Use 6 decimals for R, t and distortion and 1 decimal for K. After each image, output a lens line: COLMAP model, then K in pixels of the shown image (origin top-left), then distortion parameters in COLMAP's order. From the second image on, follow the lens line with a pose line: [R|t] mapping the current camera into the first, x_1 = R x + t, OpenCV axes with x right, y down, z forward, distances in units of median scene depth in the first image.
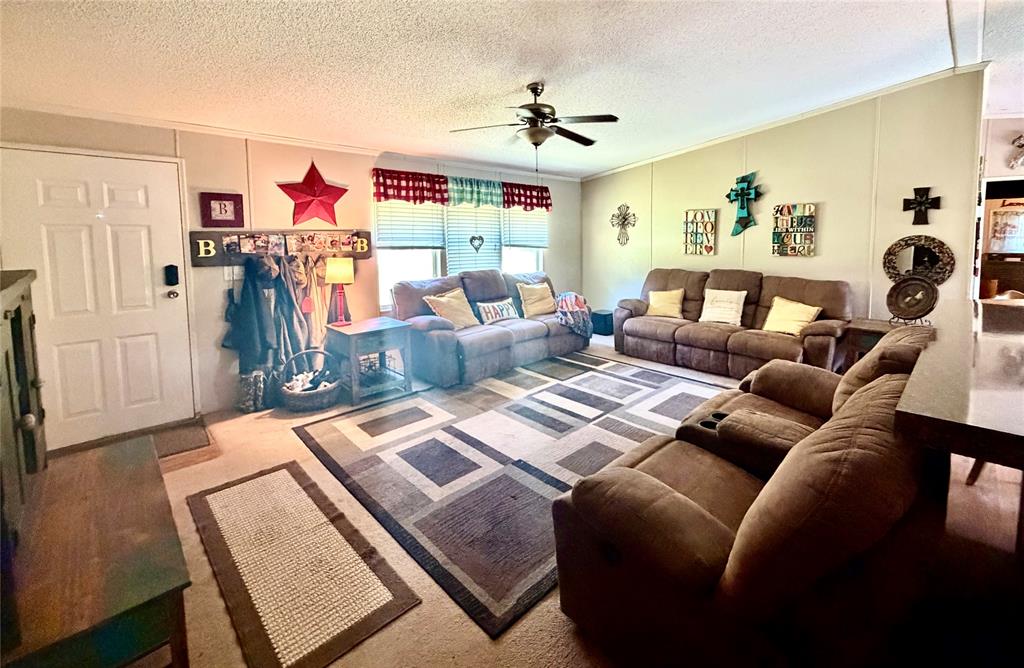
lens RADIAL K [[434.8, 0, 536.8], [0, 434.8, 265.1], [0, 0, 1]] dist [0.002291, -0.000101]
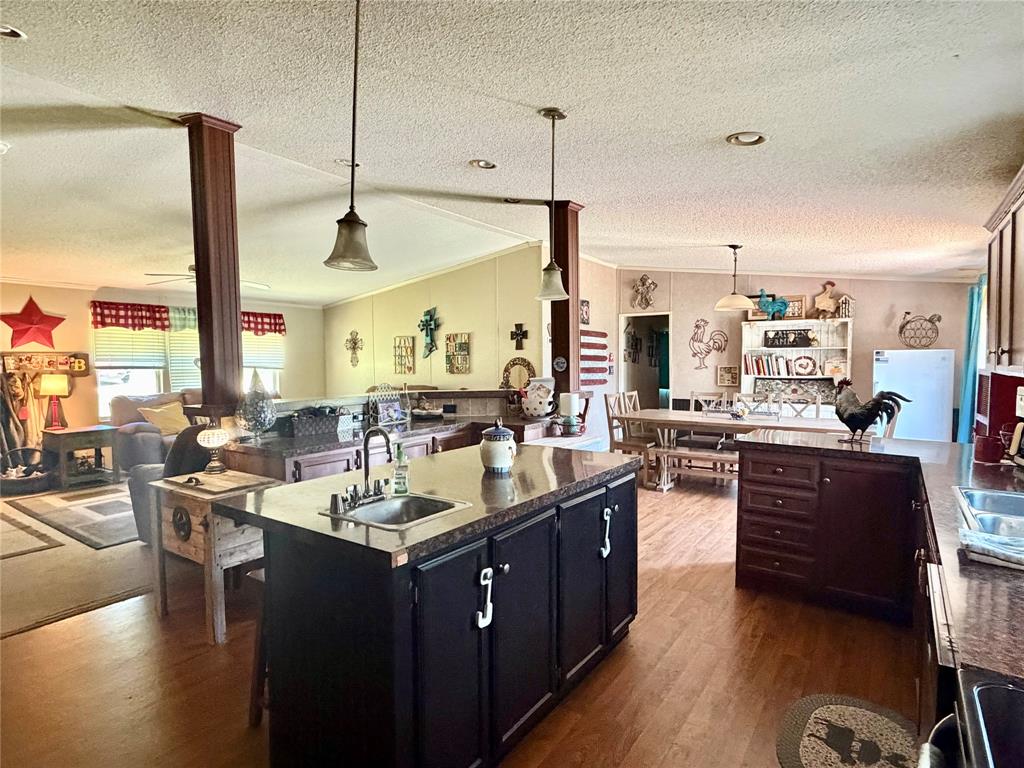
lens RADIAL K [[555.0, 0, 506.6], [0, 555.0, 383.9], [0, 0, 1]] dist [0.000923, -0.000060]
pose [[0.985232, -0.006398, 0.171103, 0.477345], [0.010788, 0.999636, -0.024736, 0.054936], [-0.170883, 0.026217, 0.984943, -0.678721]]
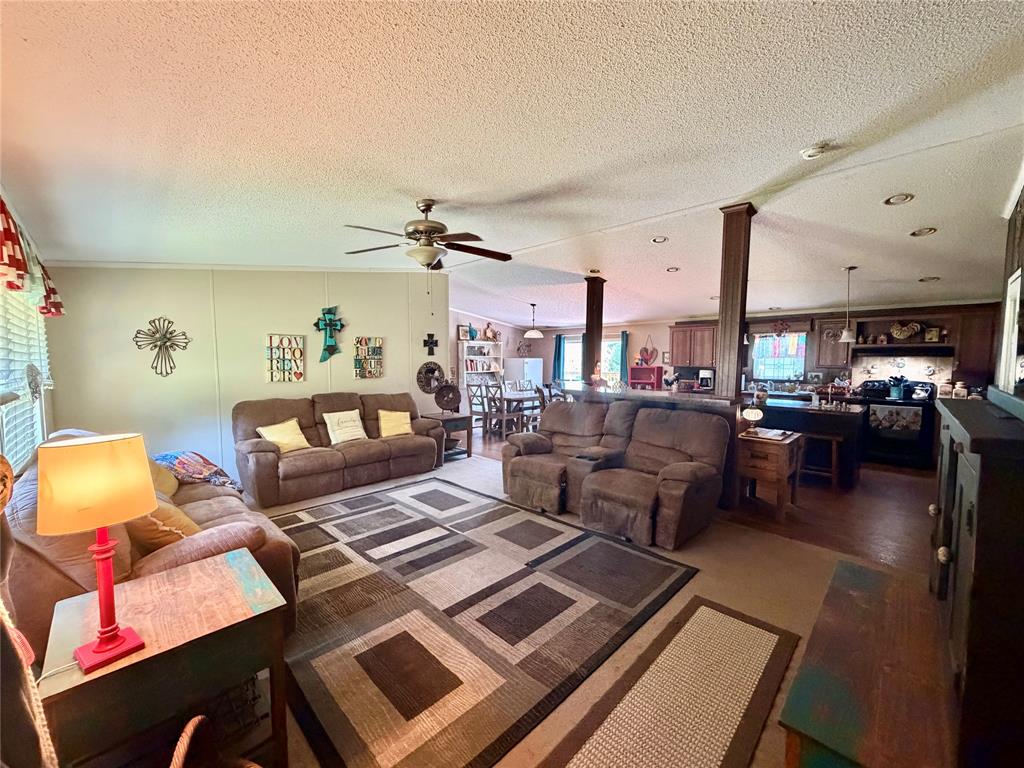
lens RADIAL K [[408.7, 0, 512.6], [0, 408.7, 387.2], [0, 0, 1]] dist [-0.000495, -0.000253]
pose [[-0.005751, -0.064548, 0.997898, -0.649073], [0.065801, 0.995727, 0.064787, -0.046235], [-0.997816, 0.066036, -0.001480, 0.618999]]
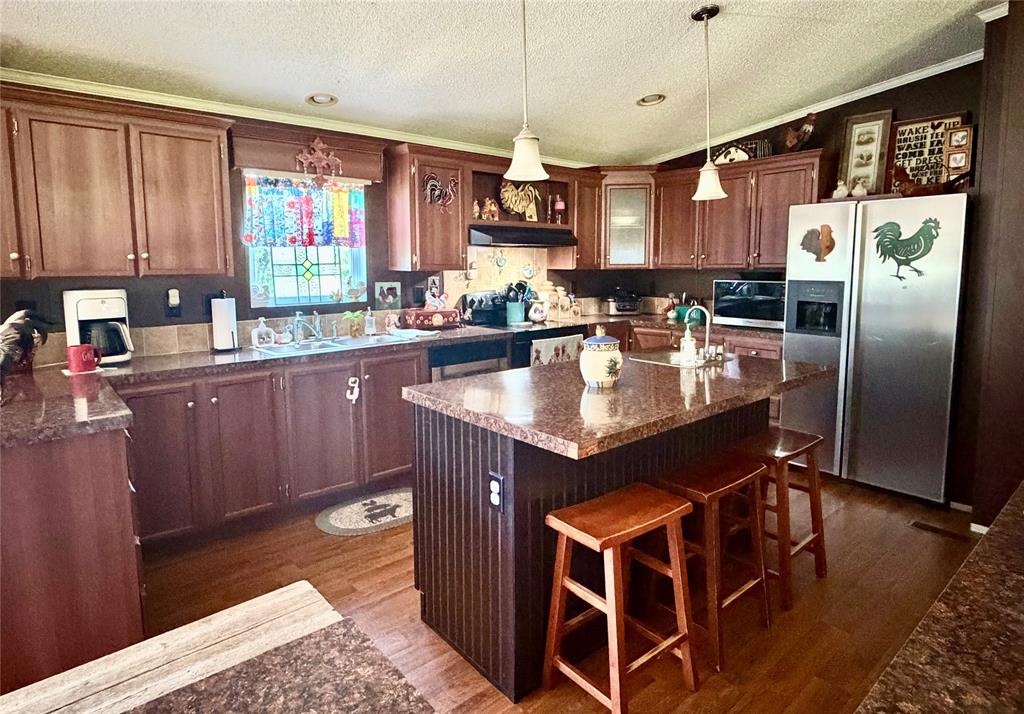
lens RADIAL K [[565.6, 0, 512.7], [0, 565.6, 319.7], [0, 0, 1]] dist [-0.001764, -0.000705]
pose [[-0.996778, 0.003797, 0.080124, 0.625205], [0.017107, 0.985963, 0.166086, -0.012293], [-0.078369, 0.166922, -0.982851, 0.349628]]
